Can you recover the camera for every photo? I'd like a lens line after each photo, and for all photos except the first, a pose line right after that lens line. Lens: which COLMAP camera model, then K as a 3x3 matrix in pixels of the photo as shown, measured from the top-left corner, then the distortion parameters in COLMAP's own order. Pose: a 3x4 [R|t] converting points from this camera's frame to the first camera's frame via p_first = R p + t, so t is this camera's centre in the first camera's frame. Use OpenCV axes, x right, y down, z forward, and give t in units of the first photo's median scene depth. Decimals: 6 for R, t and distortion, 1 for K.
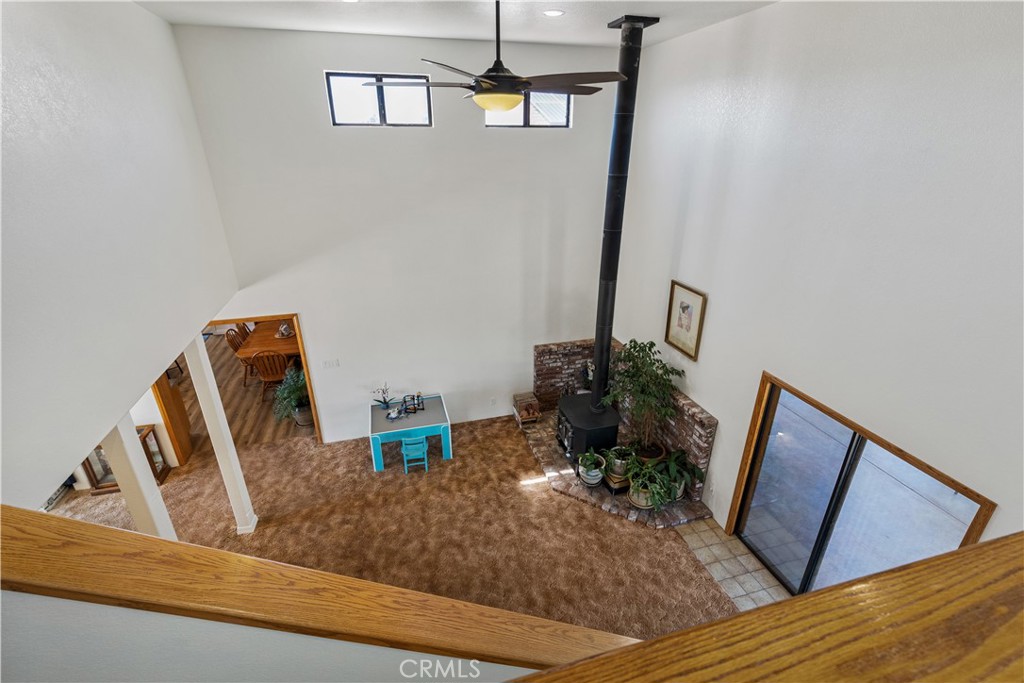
lens RADIAL K [[464.9, 0, 515.1], [0, 464.9, 342.9], [0, 0, 1]] dist [0.009229, -0.000412]
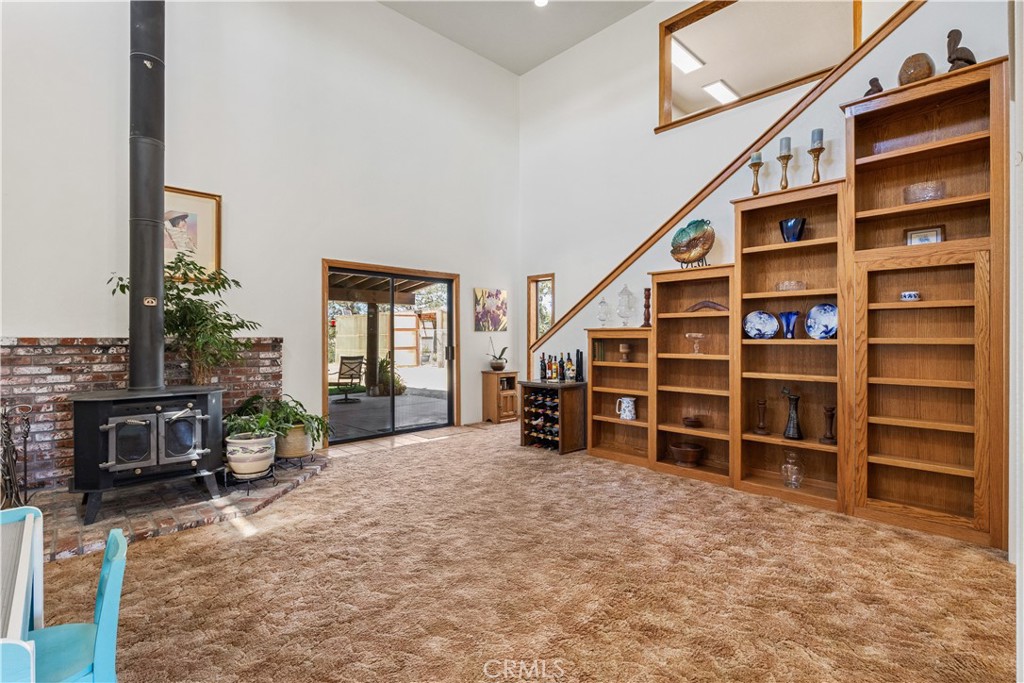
lens RADIAL K [[483.0, 0, 508.3], [0, 483.0, 338.0], [0, 0, 1]] dist [-0.002185, -0.000973]
pose [[-0.457328, -0.003184, 0.889293, -0.672000], [0.361877, 0.912790, 0.189367, 0.171246], [-0.812340, 0.408417, -0.416292, 1.148611]]
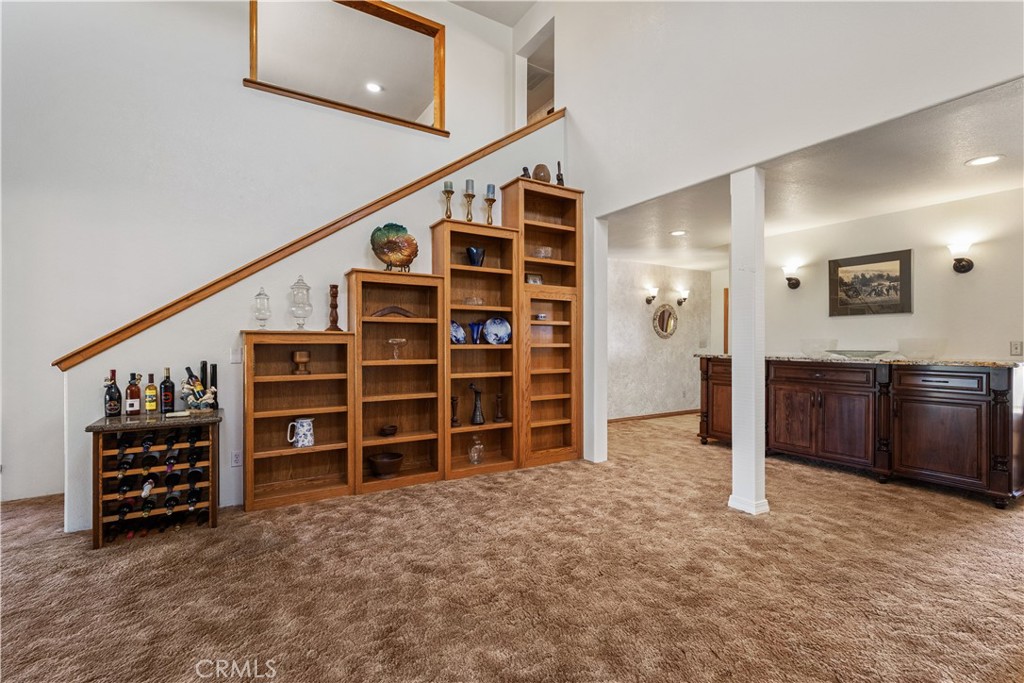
lens RADIAL K [[464.9, 0, 507.4], [0, 464.9, 342.0], [0, 0, 1]] dist [0.009229, -0.000412]
pose [[-0.963452, -0.003561, -0.267858, -0.032819], [-0.112108, 0.913496, 0.391098, 0.112241], [0.243294, 0.406833, -0.880508, 1.282052]]
